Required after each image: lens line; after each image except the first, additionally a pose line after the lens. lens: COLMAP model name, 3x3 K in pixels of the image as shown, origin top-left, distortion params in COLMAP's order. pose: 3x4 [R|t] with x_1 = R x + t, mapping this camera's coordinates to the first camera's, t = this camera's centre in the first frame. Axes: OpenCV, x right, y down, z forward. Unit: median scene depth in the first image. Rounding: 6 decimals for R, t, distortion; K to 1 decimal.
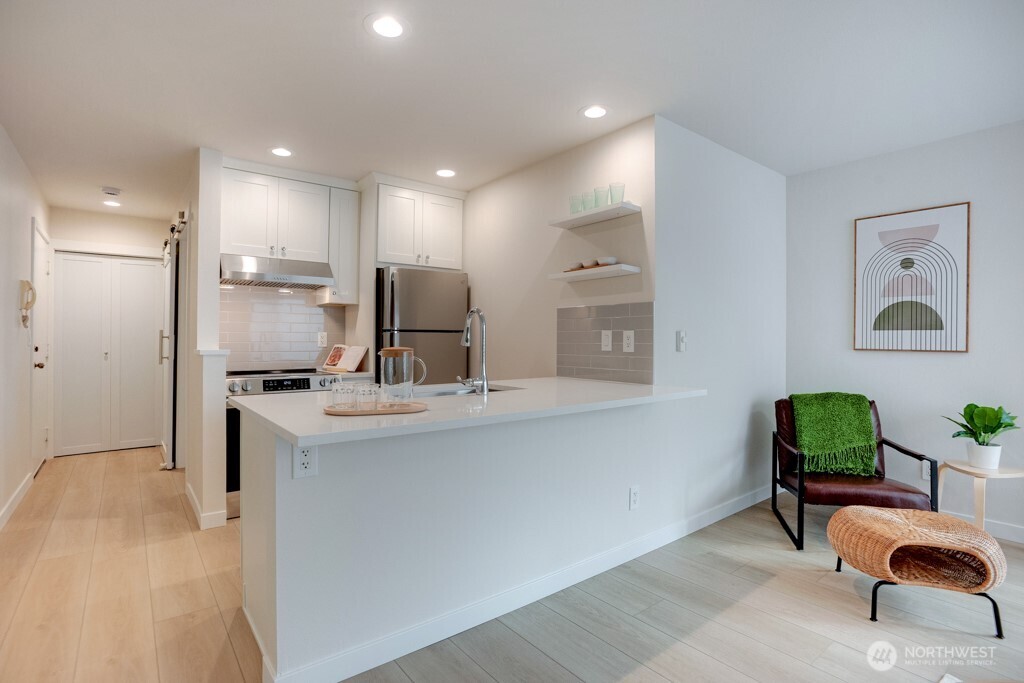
lens RADIAL K [[494.6, 0, 515.0], [0, 494.6, 343.0], [0, 0, 1]] dist [-0.054016, 0.020979]
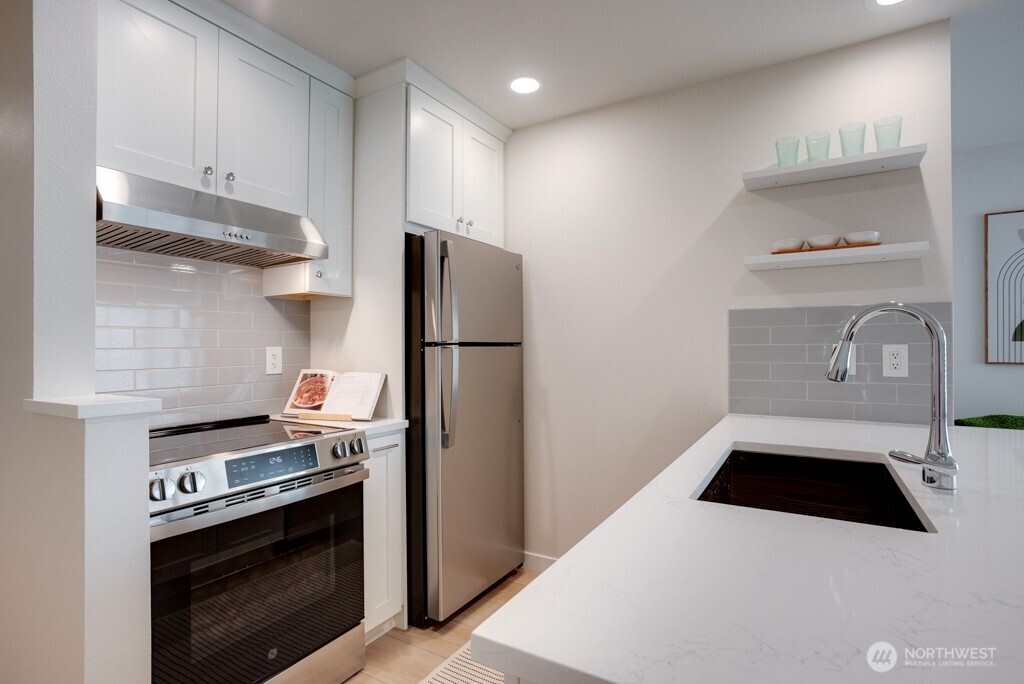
lens RADIAL K [[494.6, 0, 515.0], [0, 494.6, 343.5], [0, 0, 1]] dist [-0.054016, 0.020979]
pose [[0.938422, -0.005874, 0.345441, -0.421655], [0.009649, 0.999911, -0.009209, -0.023030], [-0.345356, 0.011975, 0.938395, 0.510058]]
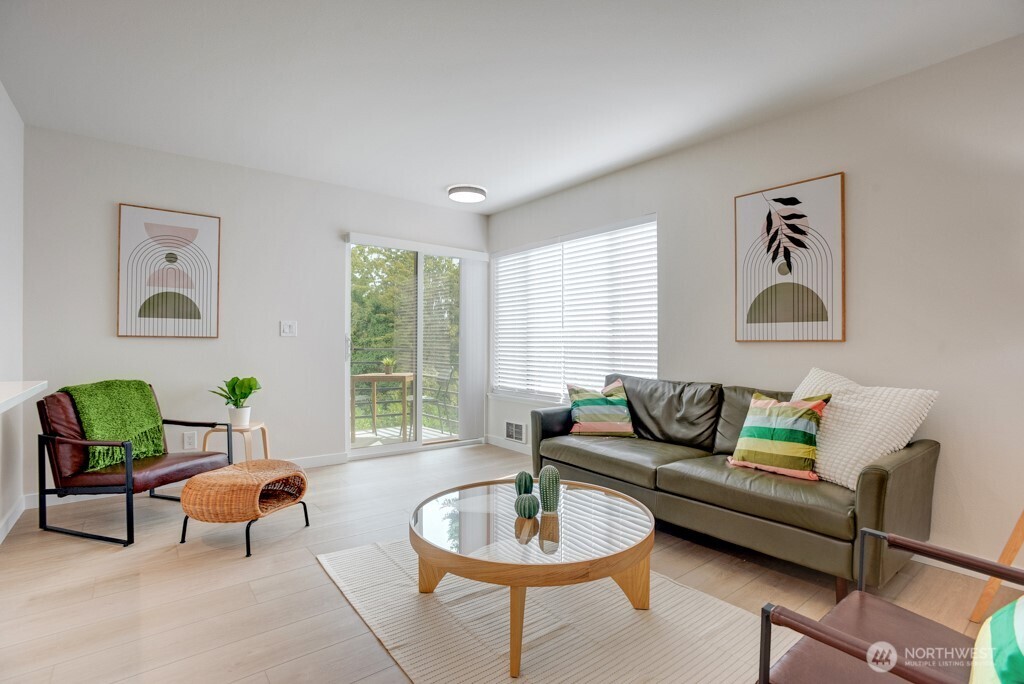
lens RADIAL K [[494.6, 0, 515.0], [0, 494.6, 343.5], [0, 0, 1]] dist [-0.054016, 0.020979]
pose [[-0.002197, -0.005651, 0.999982, -0.290194], [0.000304, 0.999984, 0.005651, 0.024682], [-0.999998, 0.000316, -0.002195, 0.209945]]
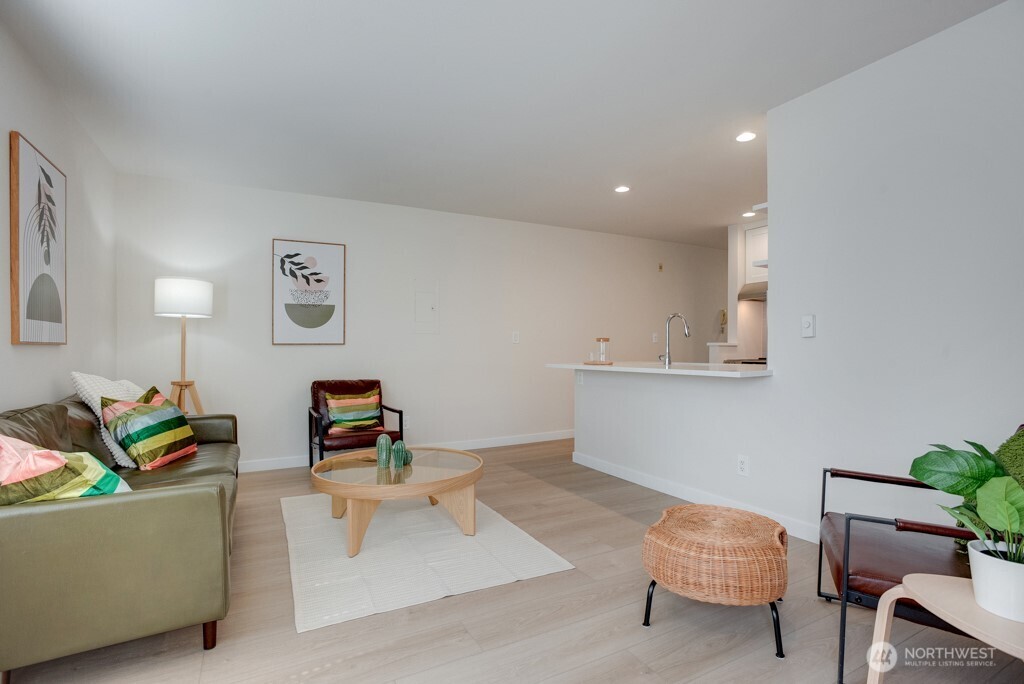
lens RADIAL K [[494.6, 0, 515.0], [0, 494.6, 343.5], [0, 0, 1]] dist [-0.054016, 0.020979]
pose [[-0.185960, -0.009435, -0.982512, 1.181686], [0.004431, 0.999936, -0.010441, 0.035270], [0.982547, -0.006295, -0.185907, 0.550933]]
